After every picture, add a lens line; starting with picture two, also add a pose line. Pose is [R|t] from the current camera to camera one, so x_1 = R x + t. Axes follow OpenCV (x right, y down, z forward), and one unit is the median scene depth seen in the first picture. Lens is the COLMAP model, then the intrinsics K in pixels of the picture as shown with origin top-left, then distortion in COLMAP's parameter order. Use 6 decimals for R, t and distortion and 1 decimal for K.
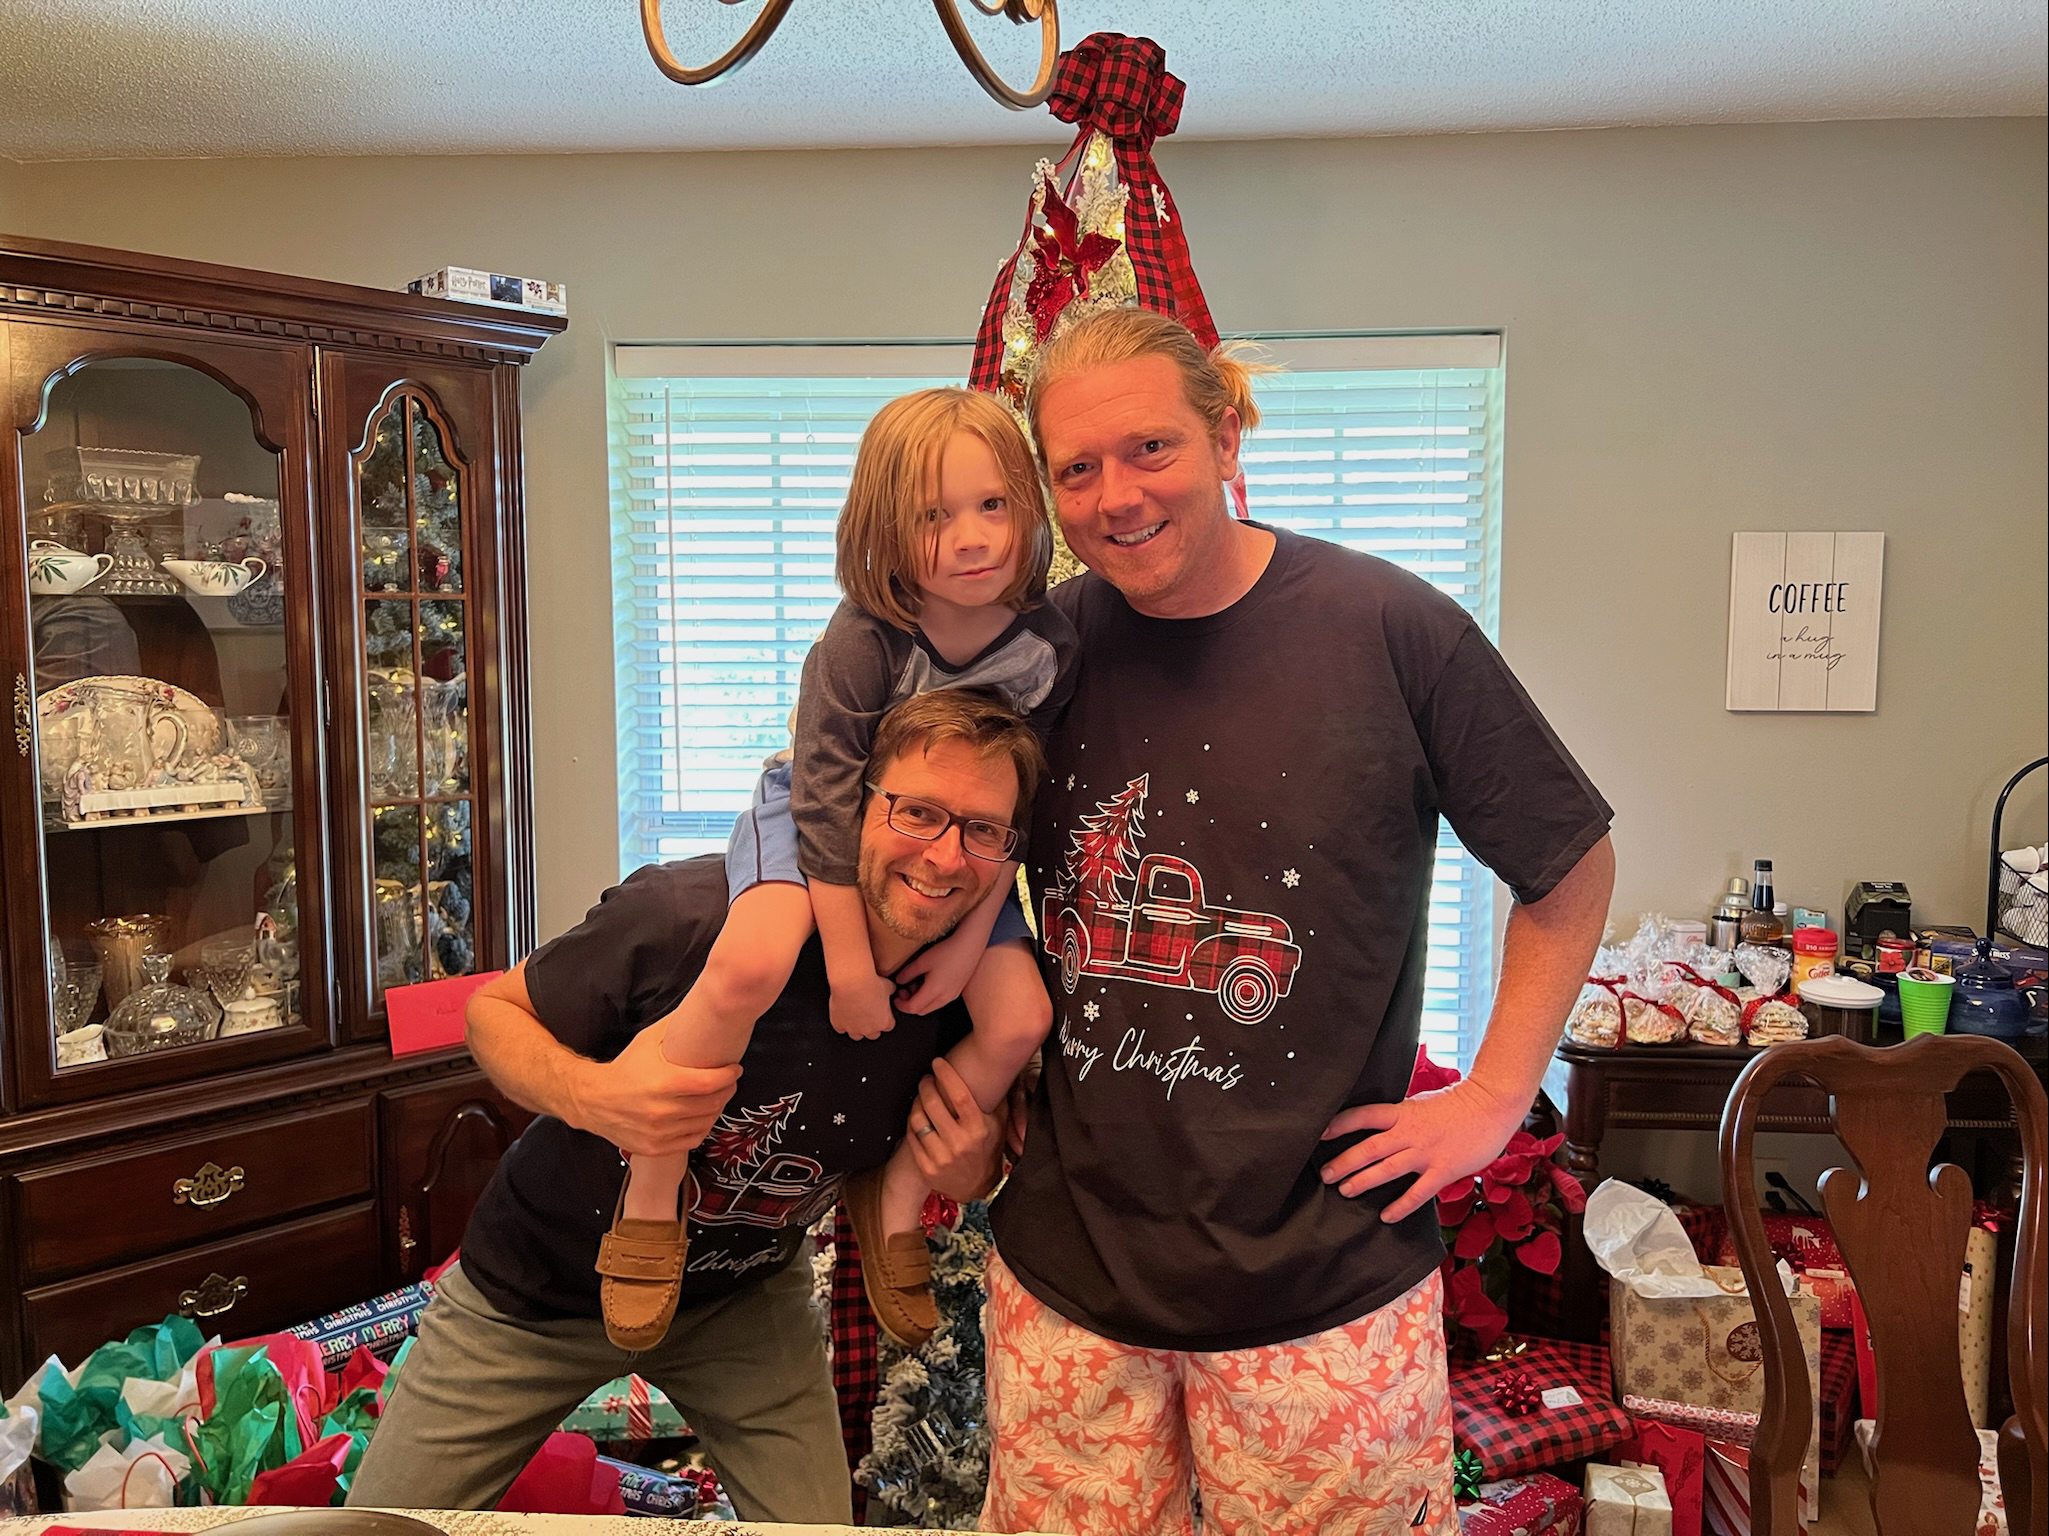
lens RADIAL K [[1477.4, 0, 1029.5], [0, 1477.4, 768.7], [0, 0, 1]] dist [0.015882, -0.009585]
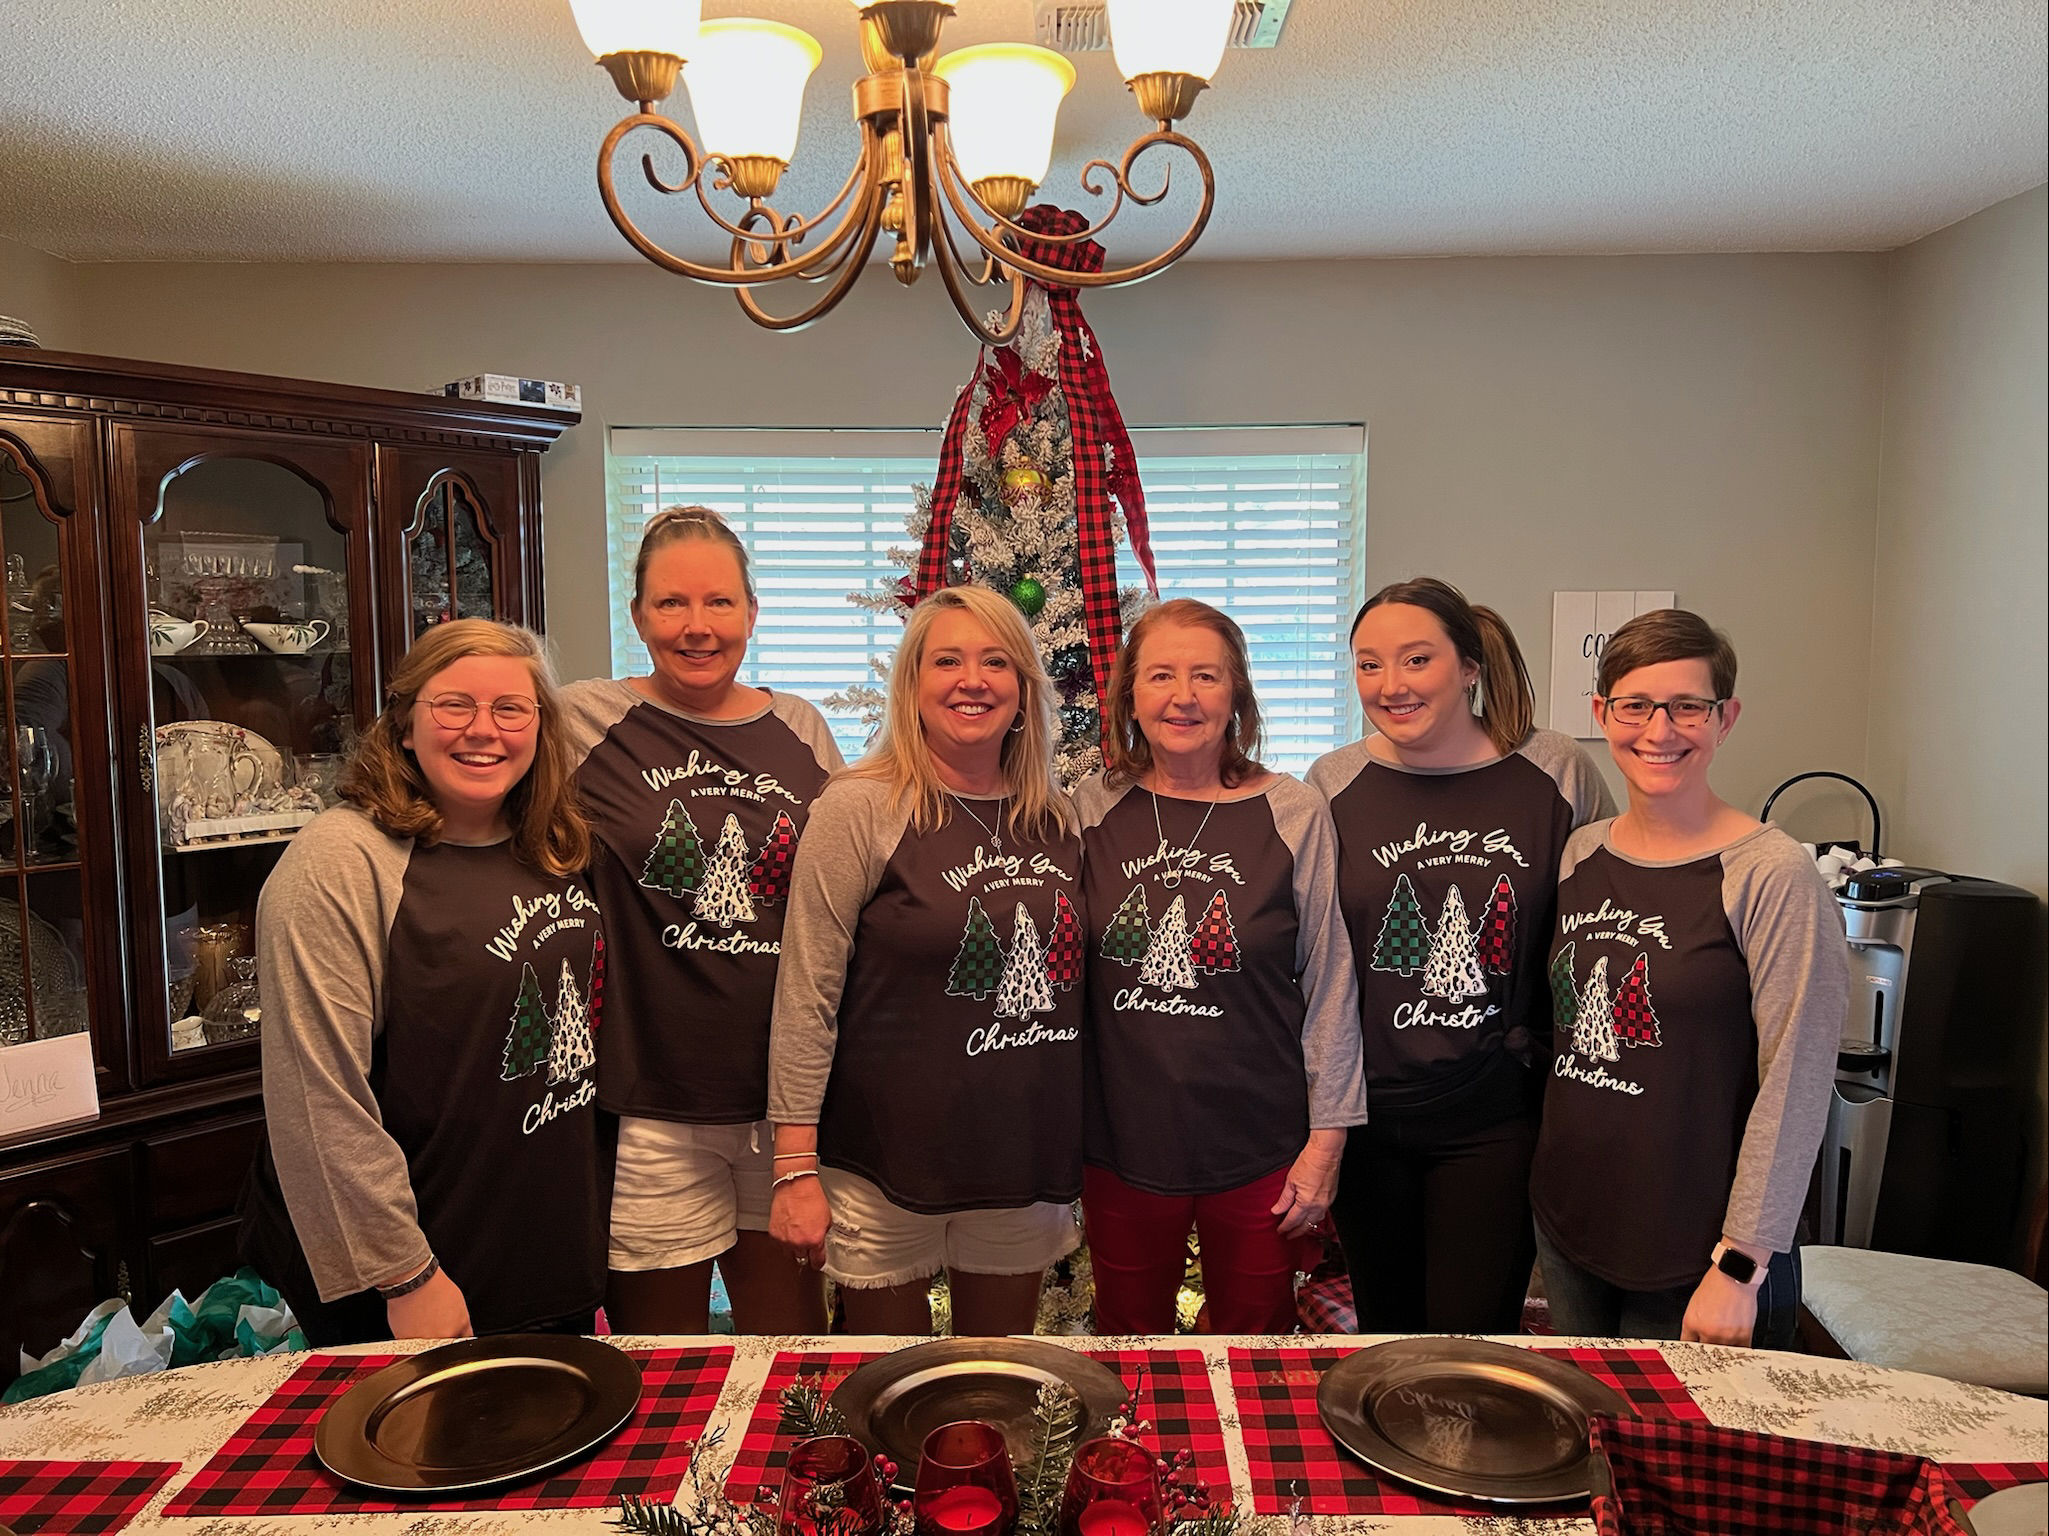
lens RADIAL K [[1452.6, 0, 1031.7], [0, 1452.6, 798.7], [0, 0, 1]] dist [0.007708, 0.000767]
pose [[0.998034, -0.008955, 0.062032, -0.030027], [0.008090, 0.999867, 0.014184, -0.011729], [-0.062150, -0.013655, 0.997973, -0.185256]]
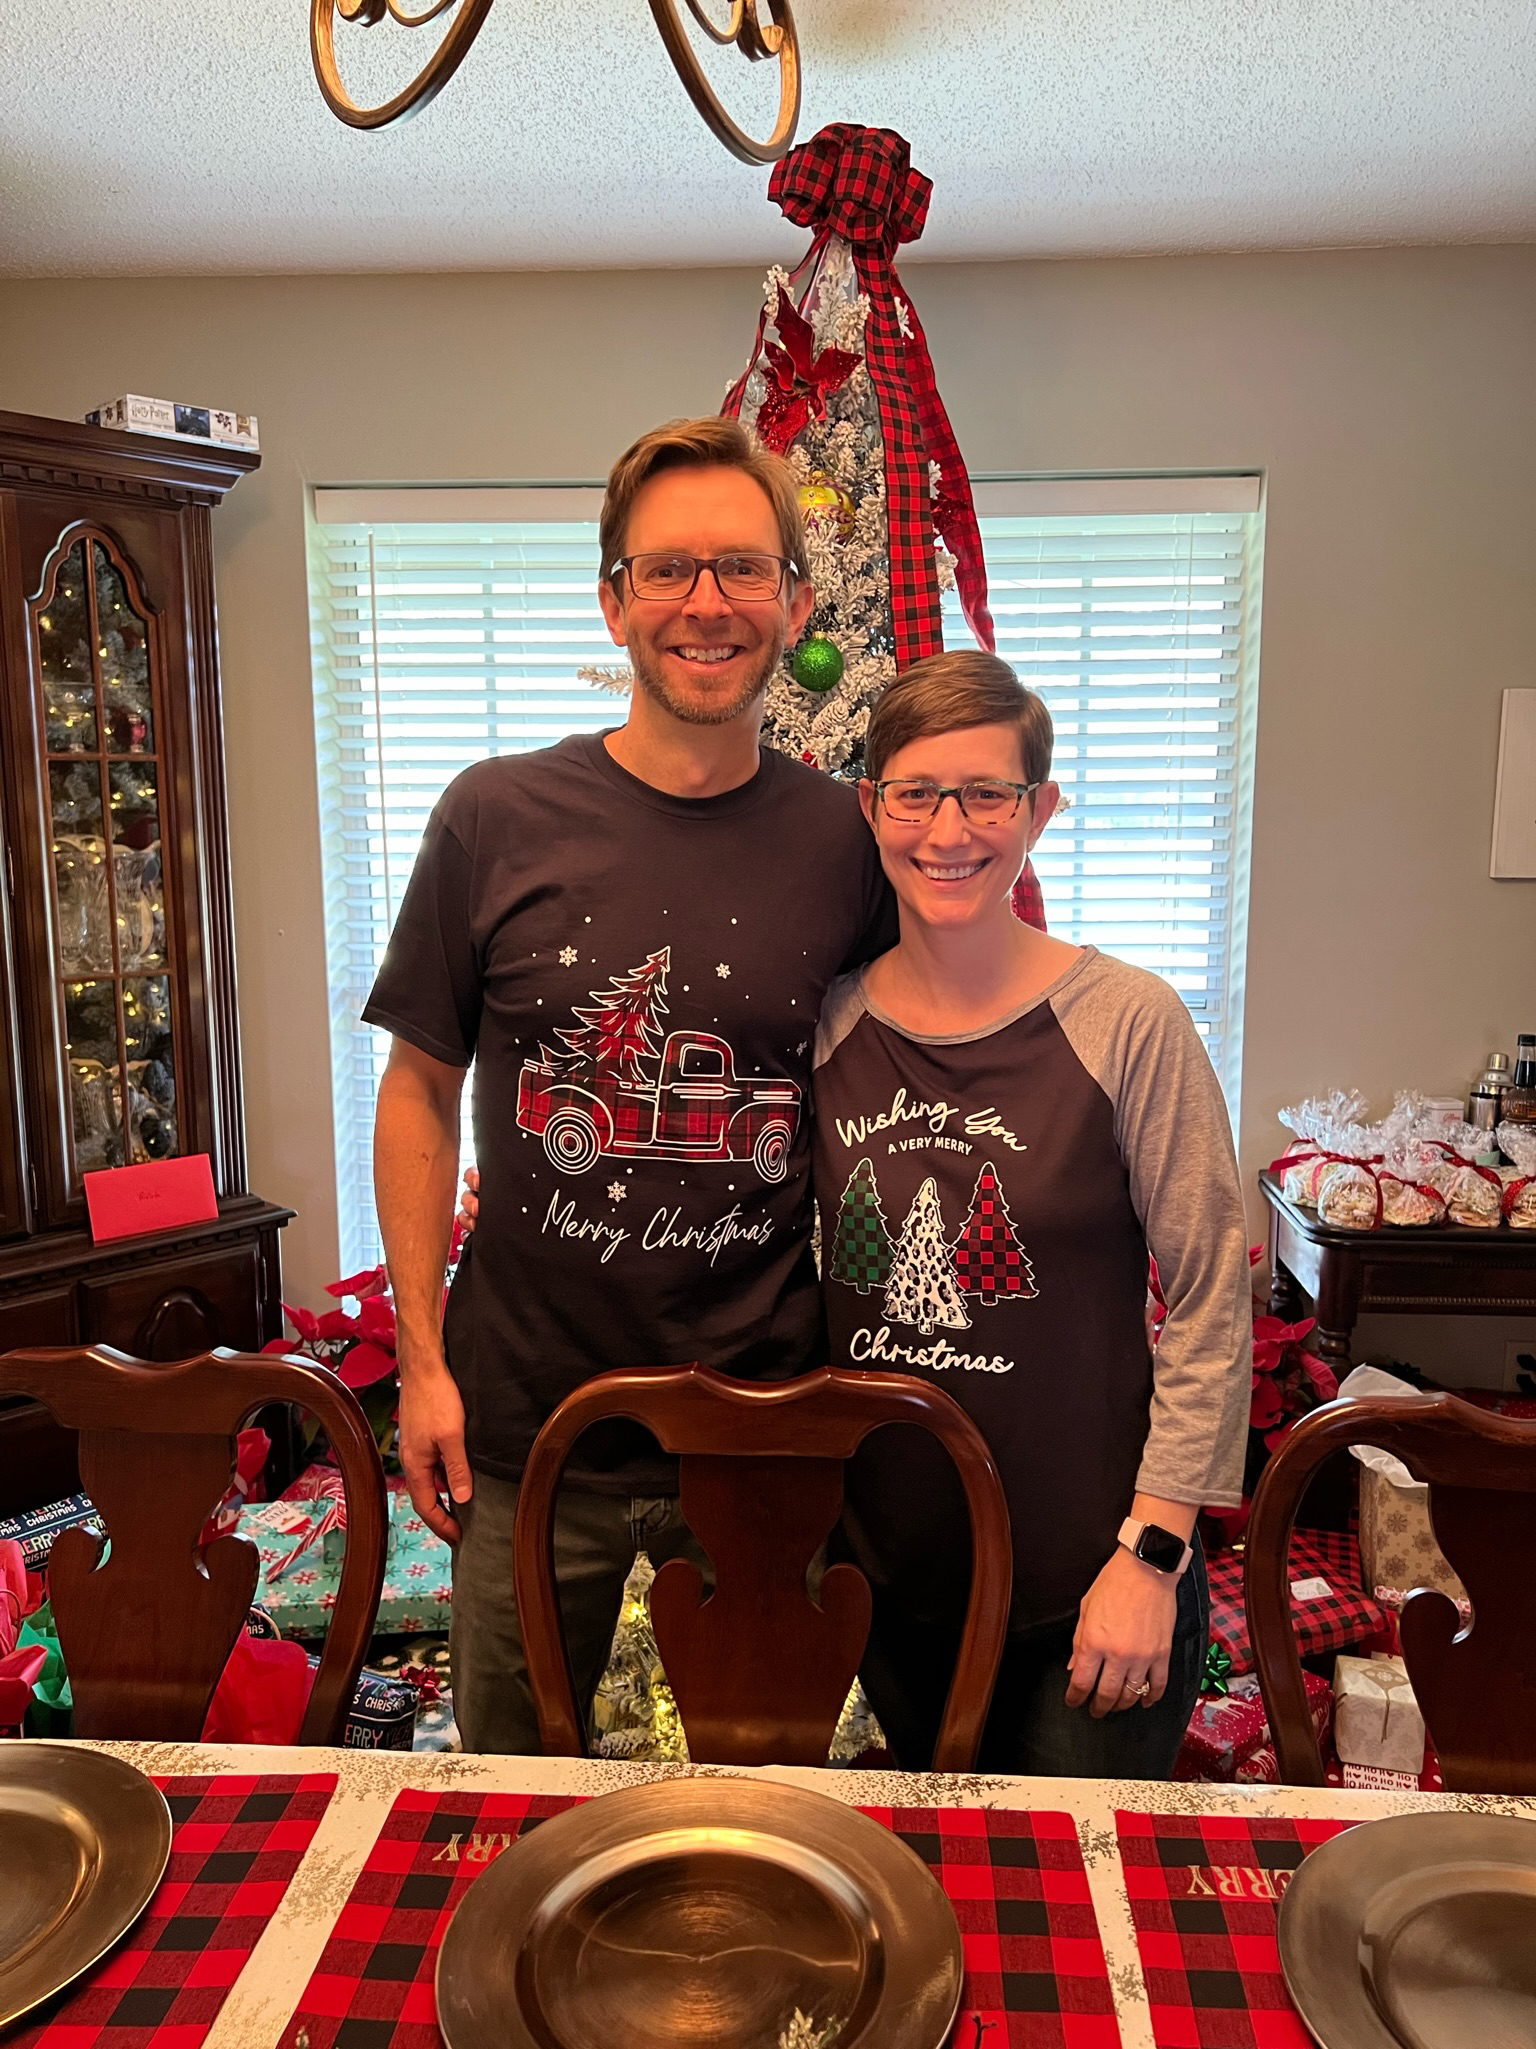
lens RADIAL K [[1477.4, 0, 768.0], [0, 1477.4, 1024.5], [0, 0, 1]] dist [0.015882, -0.009585]
pose [[0.999948, -0.002578, 0.009820, -0.004290], [0.002051, 0.998574, 0.053338, 0.003298], [-0.009943, -0.053315, 0.998528, 0.053224]]
